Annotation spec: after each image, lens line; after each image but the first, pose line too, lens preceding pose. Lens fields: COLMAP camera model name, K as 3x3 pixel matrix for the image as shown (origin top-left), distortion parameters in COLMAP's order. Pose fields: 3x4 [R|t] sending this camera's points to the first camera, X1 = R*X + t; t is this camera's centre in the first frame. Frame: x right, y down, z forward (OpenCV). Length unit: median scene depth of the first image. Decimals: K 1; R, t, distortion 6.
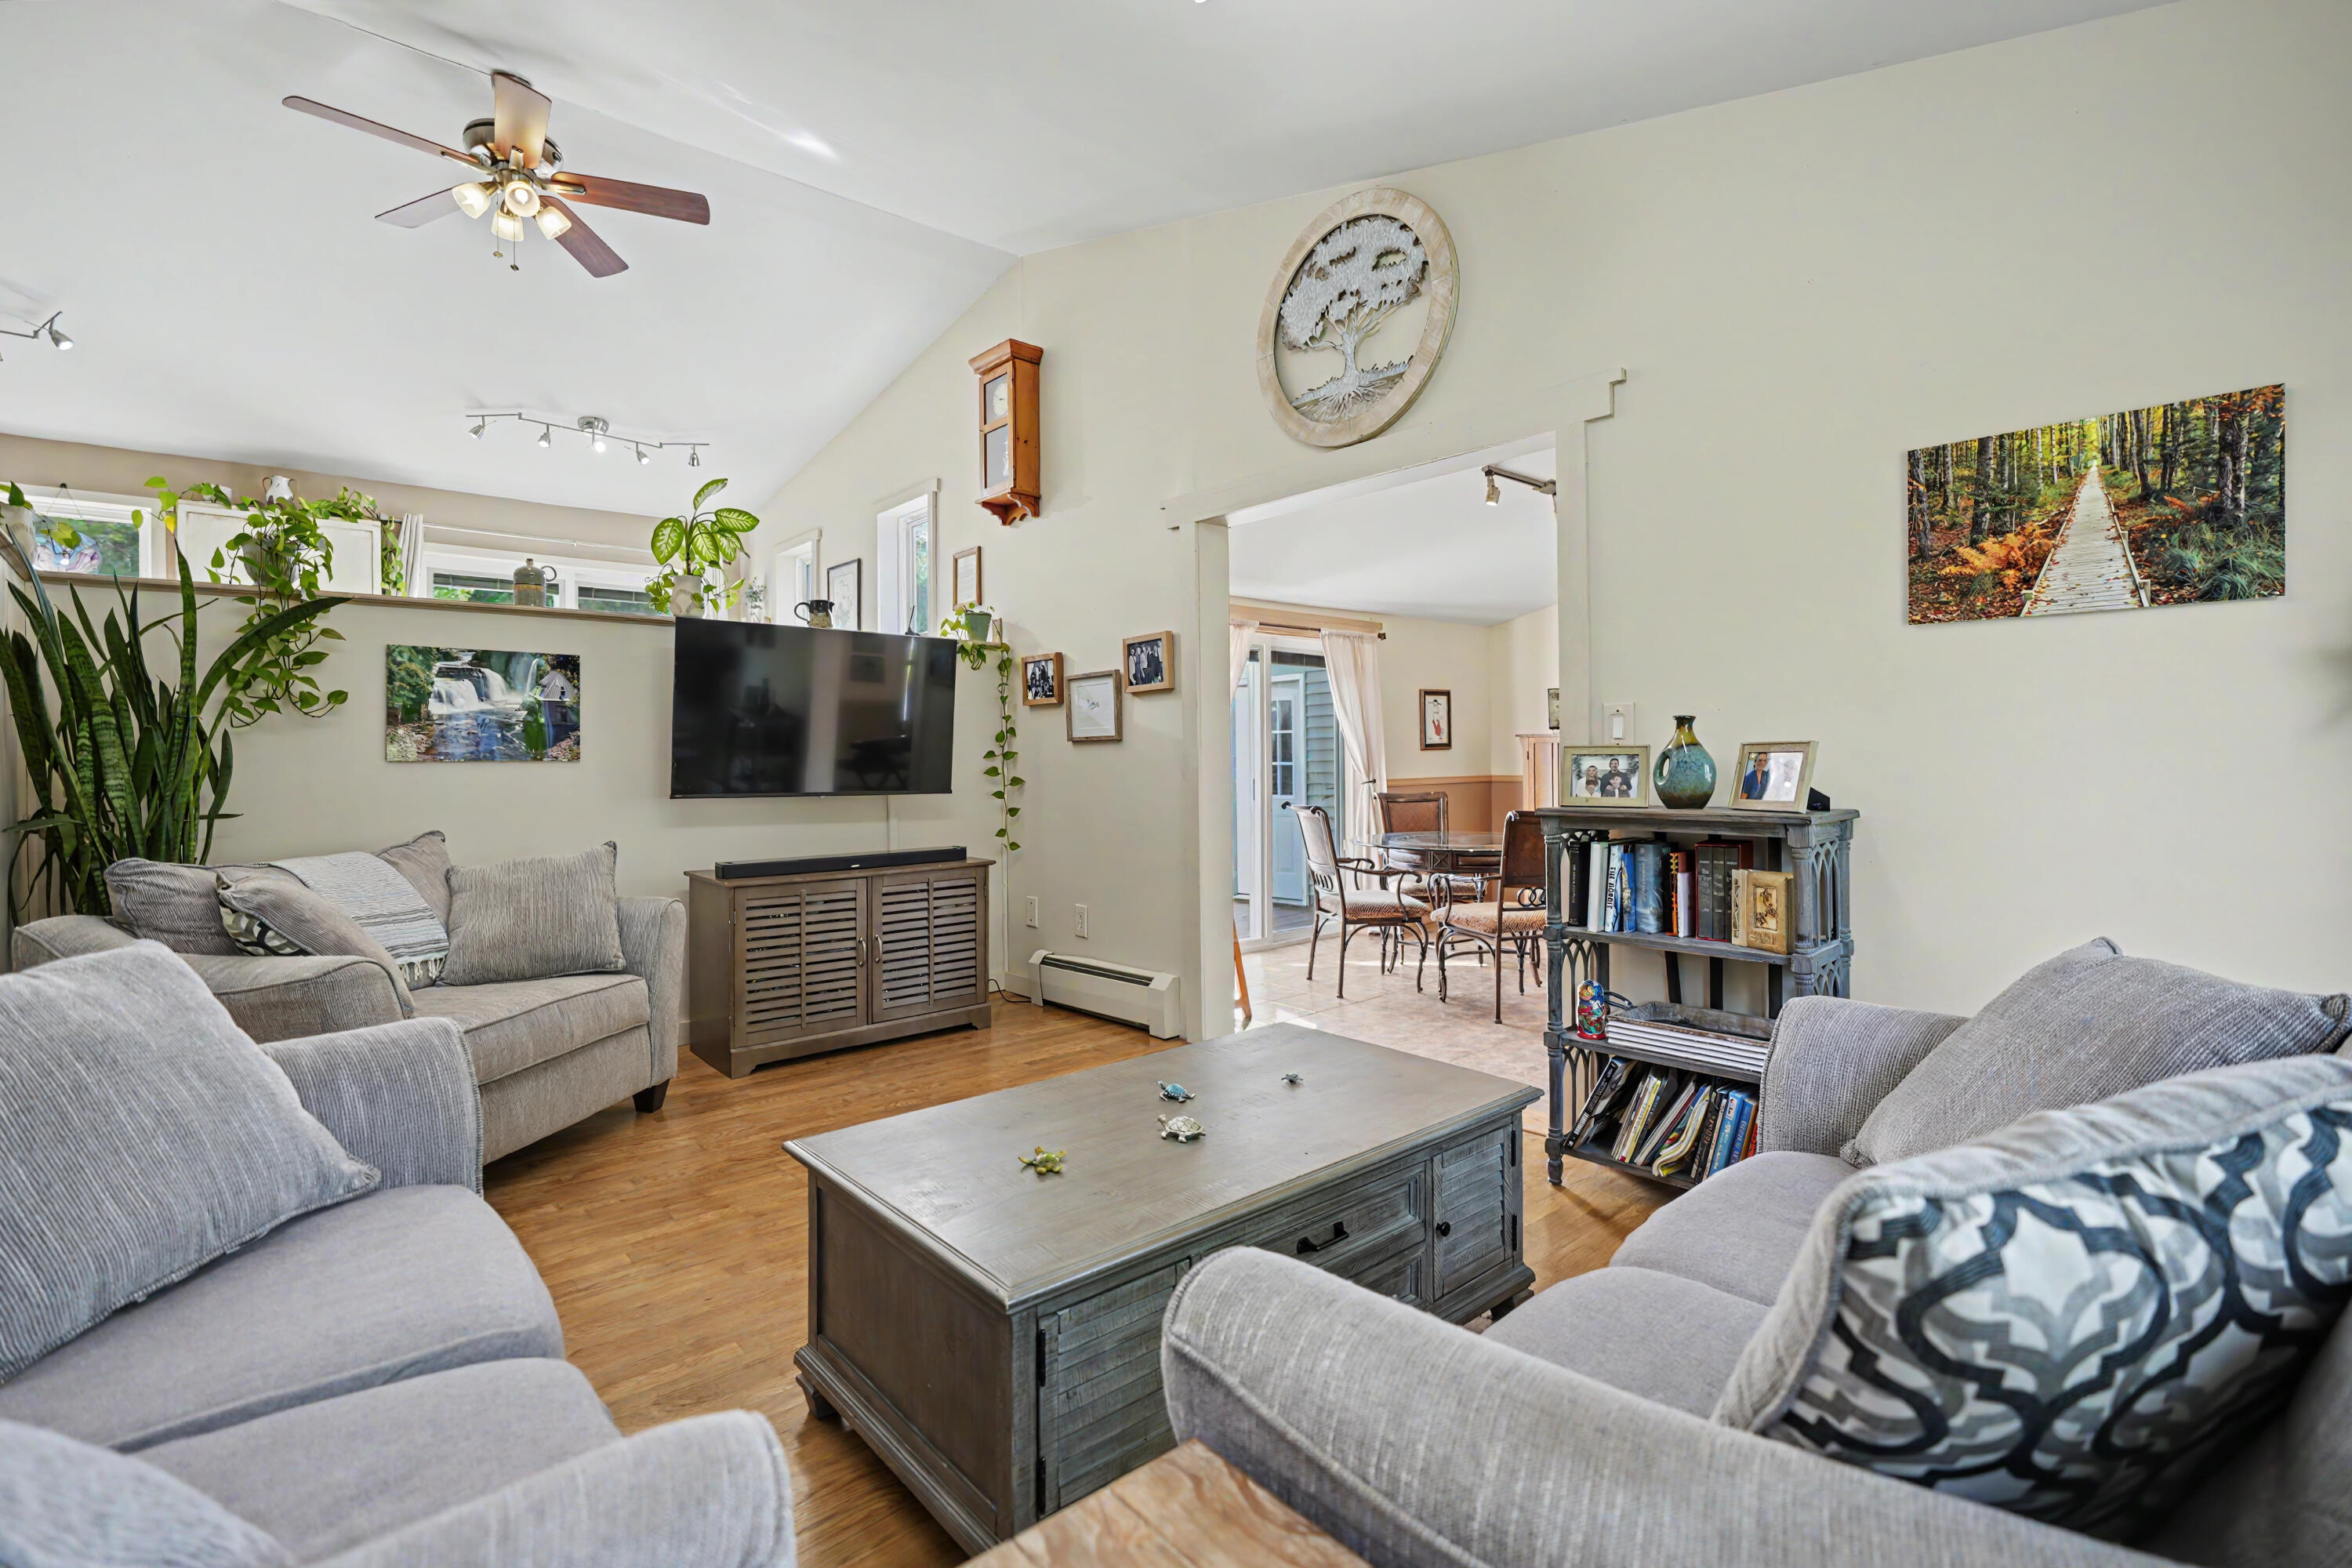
lens RADIAL K [[1083.4, 0, 1166.0], [0, 1083.4, 760.3], [0, 0, 1]] dist [-0.006985, 0.004523]
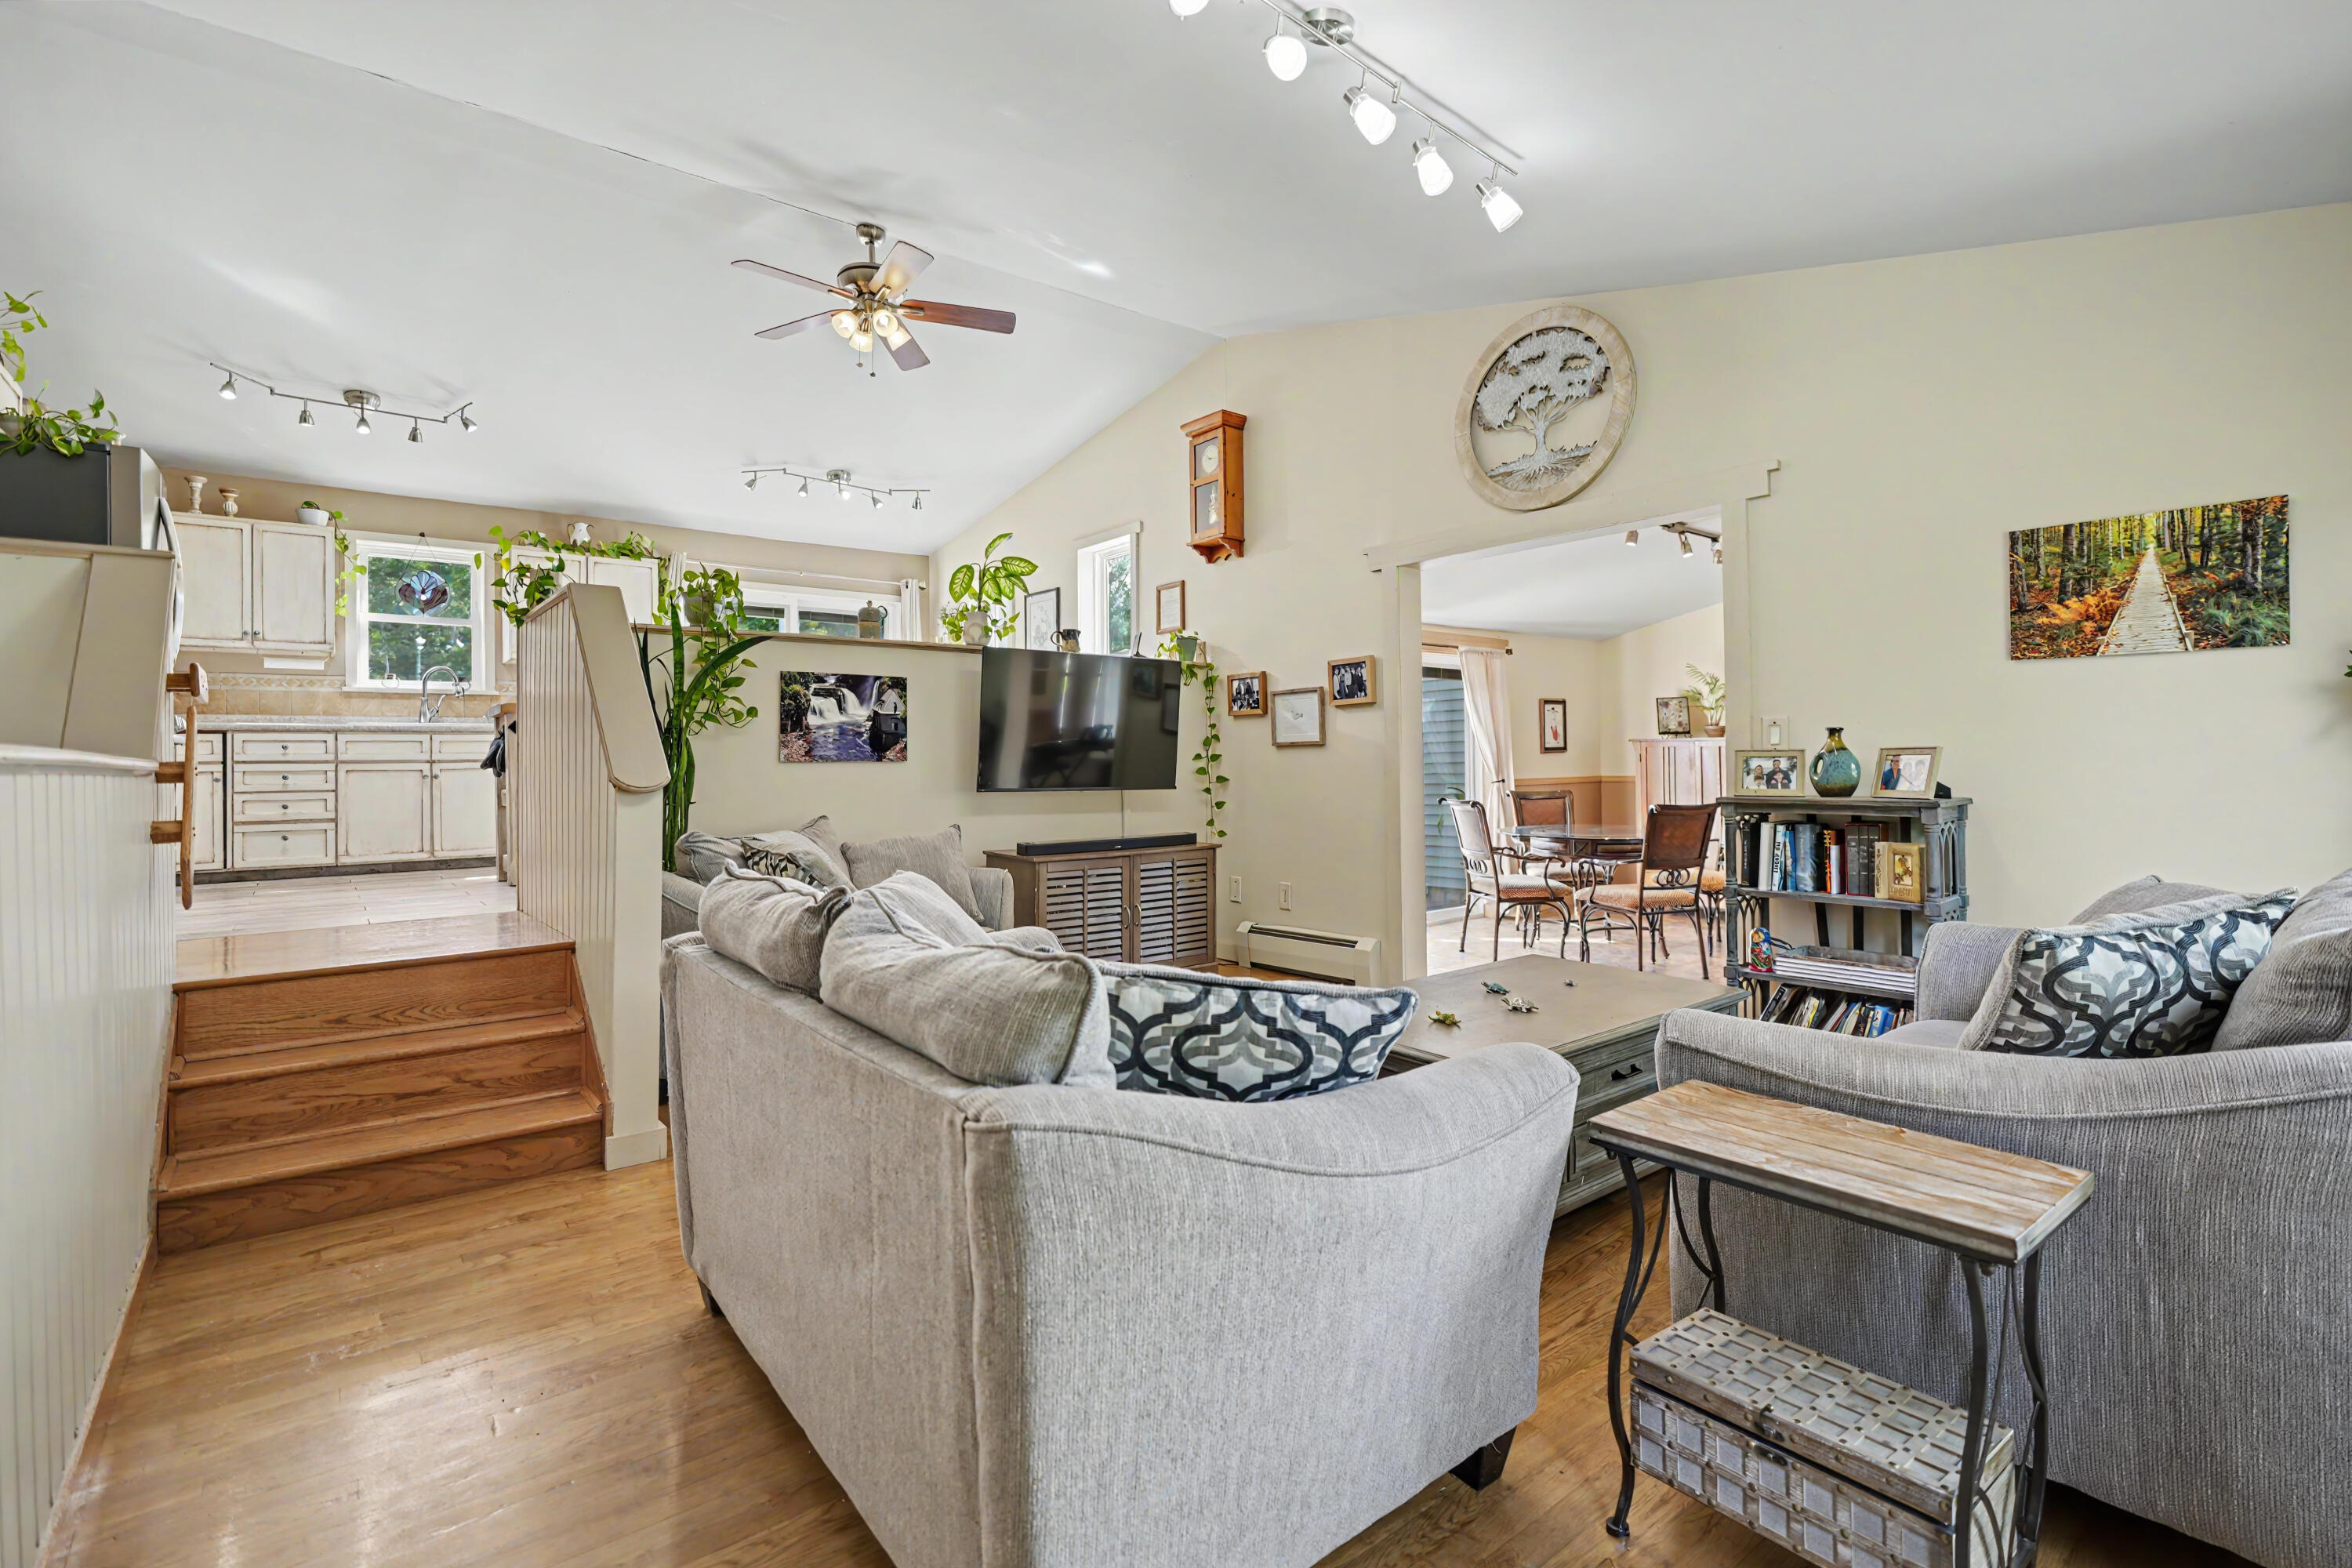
lens RADIAL K [[1085.9, 0, 1165.1], [0, 1085.9, 752.8], [0, 0, 1]] dist [-0.004711, 0.004608]
pose [[0.999076, 0.000128, -0.042979, -0.210233], [-0.000540, 0.999954, -0.009562, 0.002437], [0.042976, 0.009576, 0.999030, -0.269808]]
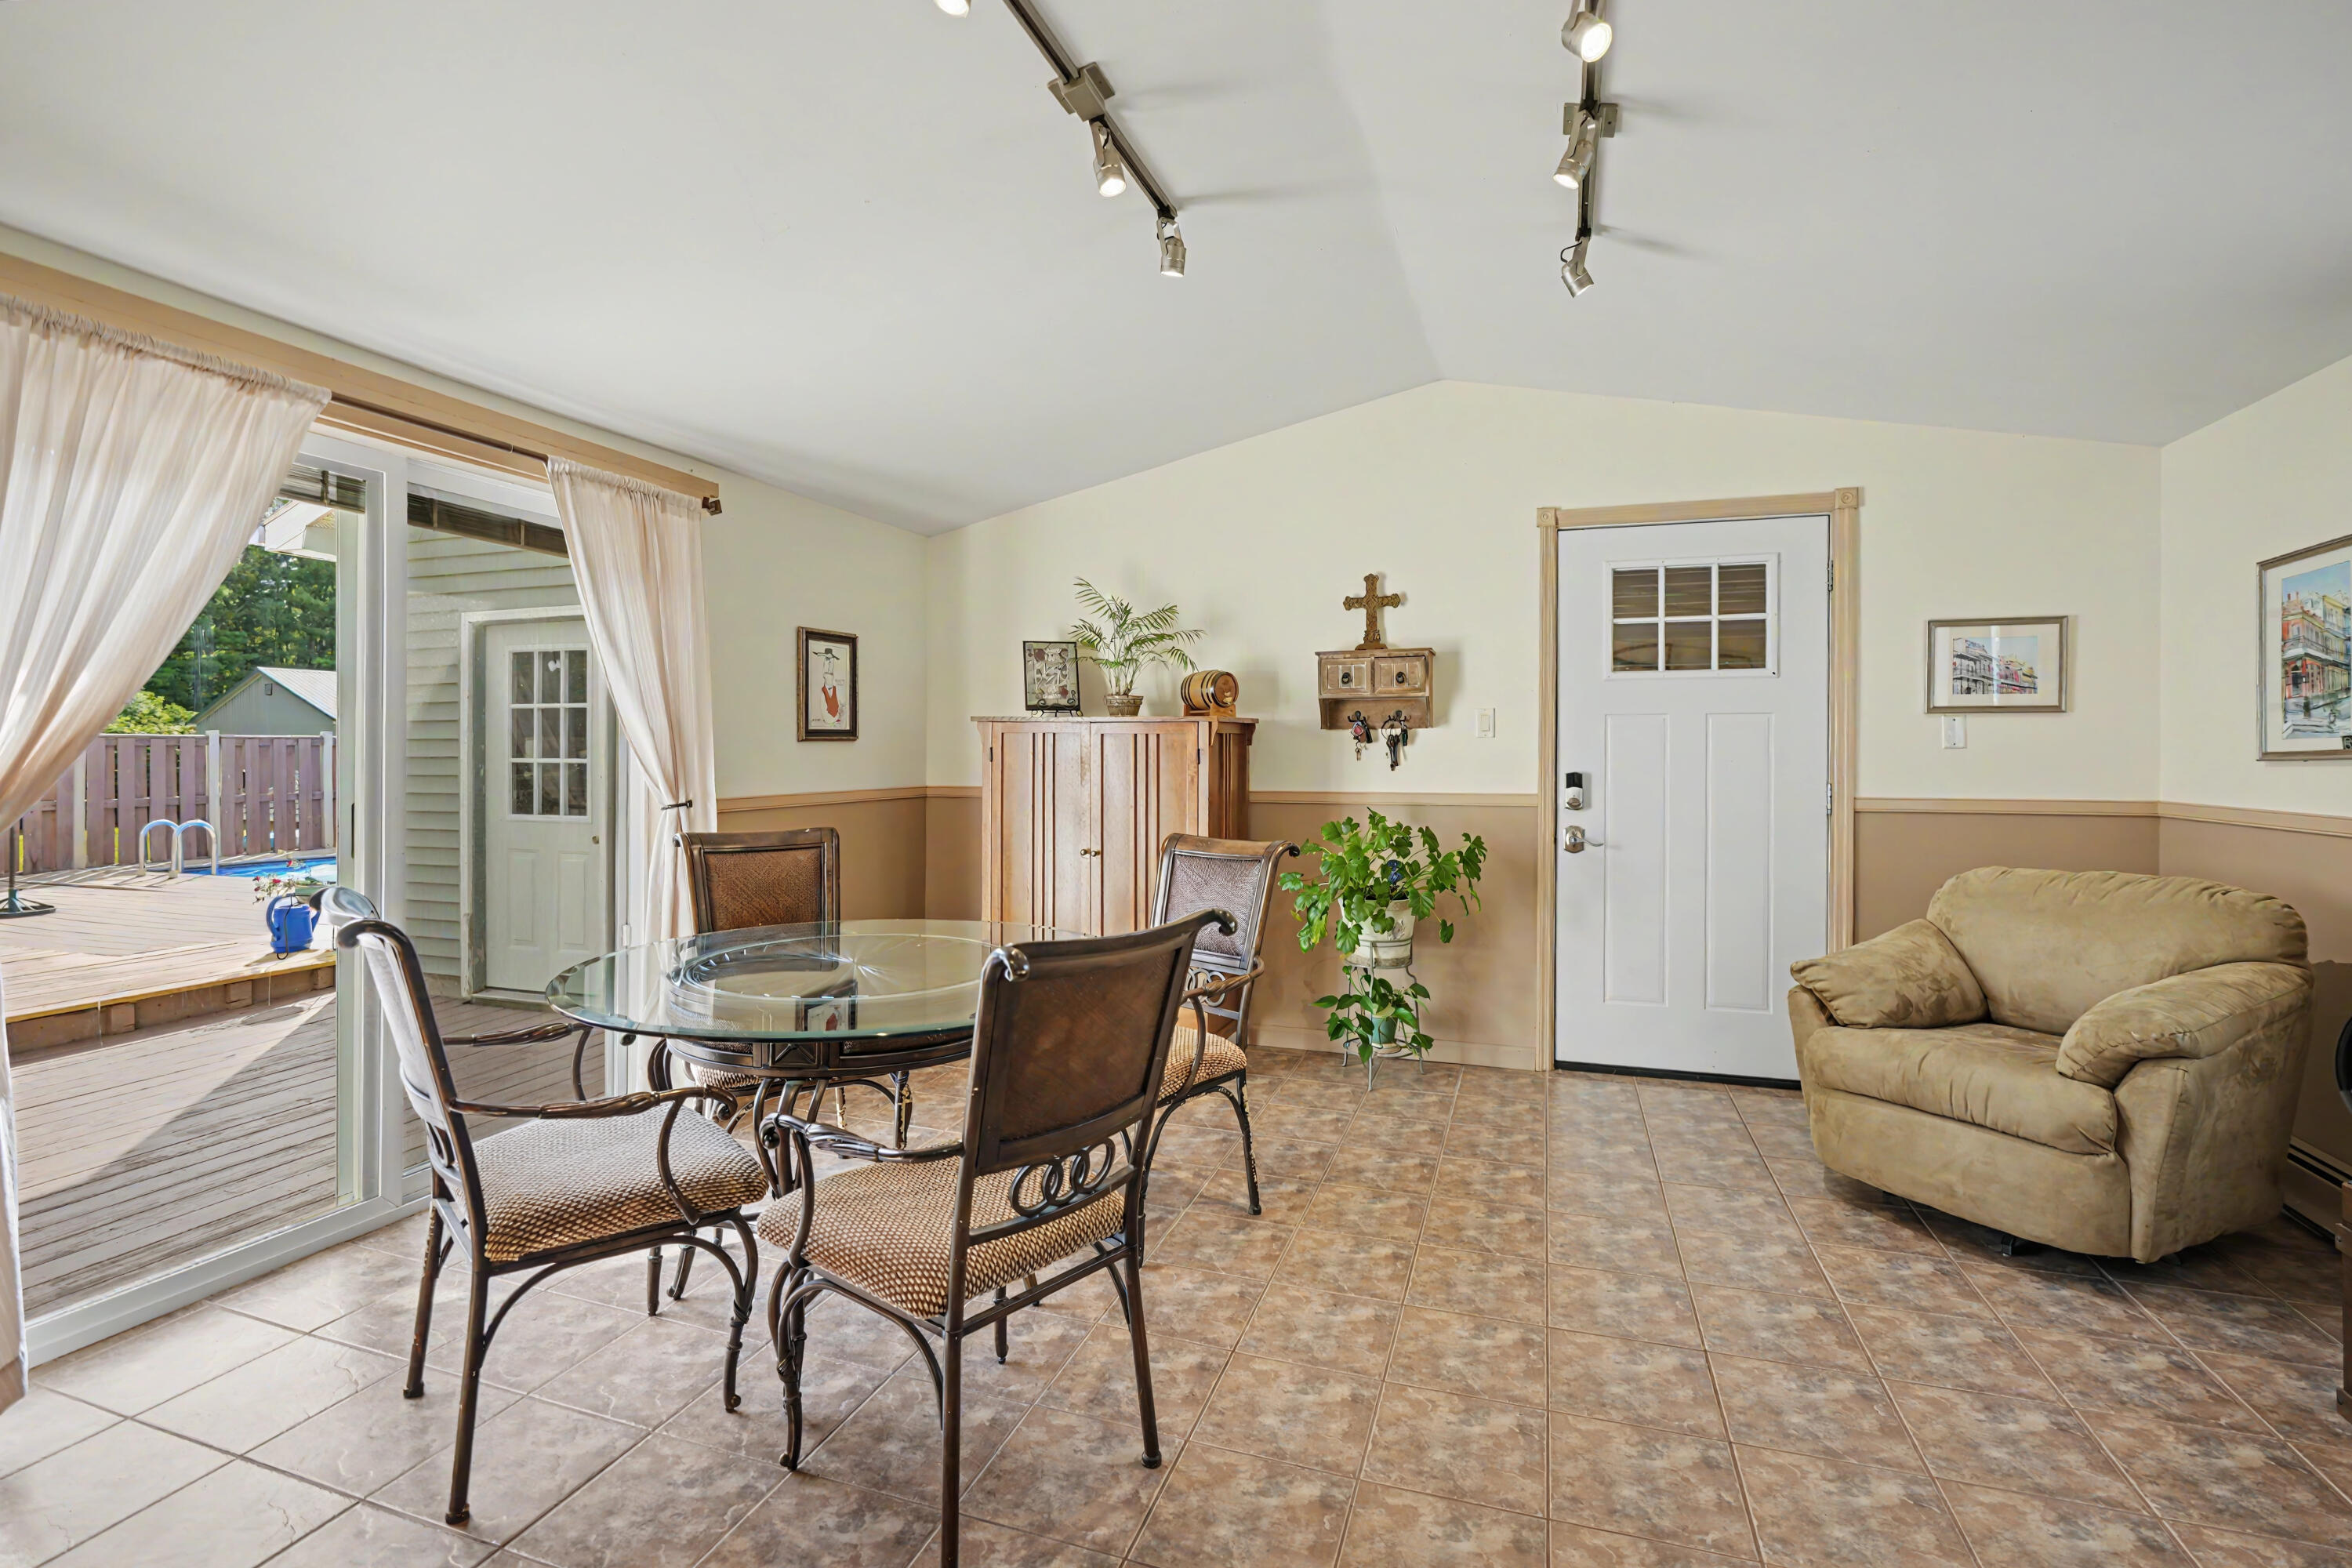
lens RADIAL K [[1083.4, 0, 1166.0], [0, 1083.4, 760.3], [0, 0, 1]] dist [-0.006985, 0.004523]
pose [[0.870599, 0.010732, 0.491877, 0.268750], [-0.014063, 0.999896, 0.003076, -0.008639], [-0.491793, -0.009595, 0.870659, 0.918016]]
